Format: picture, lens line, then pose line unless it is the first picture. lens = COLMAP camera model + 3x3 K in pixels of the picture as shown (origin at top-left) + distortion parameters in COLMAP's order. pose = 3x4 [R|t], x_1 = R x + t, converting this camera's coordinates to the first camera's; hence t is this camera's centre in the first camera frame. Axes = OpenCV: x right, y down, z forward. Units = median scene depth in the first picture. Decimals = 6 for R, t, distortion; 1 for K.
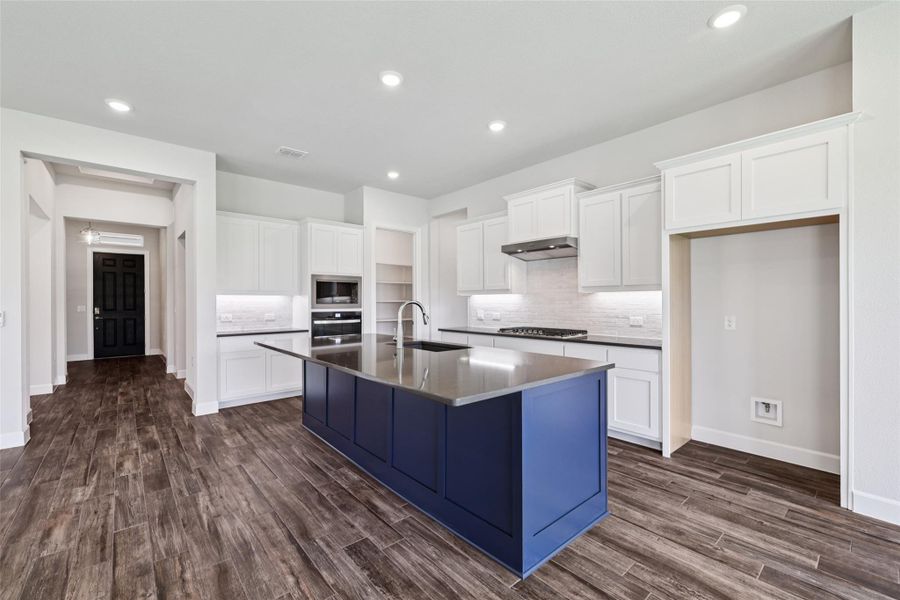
lens RADIAL K [[378.8, 0, 451.0], [0, 378.8, 301.0], [0, 0, 1]] dist [-0.000518, 0.000005]
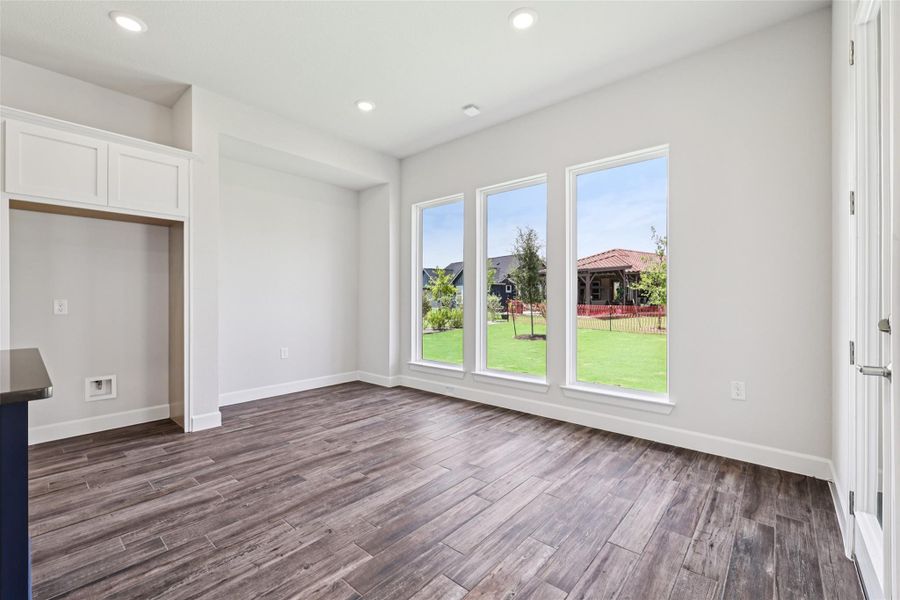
lens RADIAL K [[378.8, 0, 451.0], [0, 378.8, 301.0], [0, 0, 1]] dist [-0.000518, 0.000005]
pose [[-0.129922, -0.005200, 0.991511, -0.467288], [0.002681, 0.999981, 0.005596, 0.055408], [-0.991521, 0.003385, -0.129905, 0.209691]]
